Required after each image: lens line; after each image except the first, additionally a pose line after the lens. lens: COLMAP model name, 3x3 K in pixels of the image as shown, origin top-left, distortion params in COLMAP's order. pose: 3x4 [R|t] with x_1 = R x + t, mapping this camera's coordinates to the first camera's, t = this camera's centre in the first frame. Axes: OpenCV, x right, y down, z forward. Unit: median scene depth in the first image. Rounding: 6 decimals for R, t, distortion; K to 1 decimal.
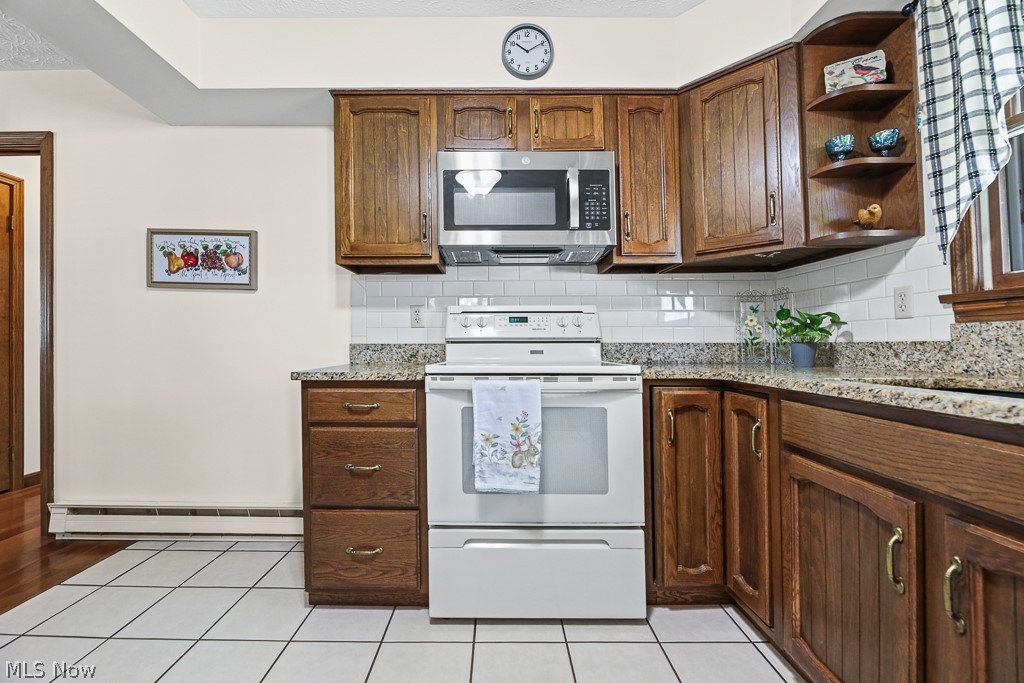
lens RADIAL K [[430.1, 0, 509.7], [0, 430.1, 325.7], [0, 0, 1]] dist [-0.000739, -0.000156]
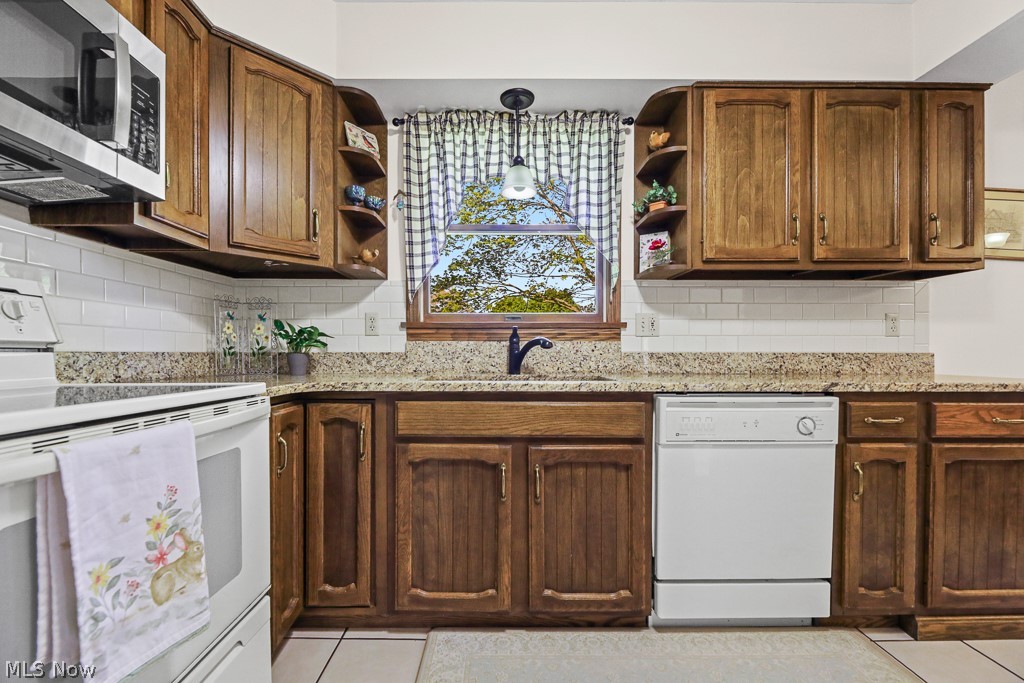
lens RADIAL K [[416.9, 0, 506.6], [0, 416.9, 338.7], [0, 0, 1]] dist [-0.004989, -0.000611]
pose [[0.024583, 0.036824, 0.999019, -0.403154], [-0.045342, 0.998334, -0.035683, 0.020419], [-0.998669, -0.044420, 0.026212, 0.522246]]
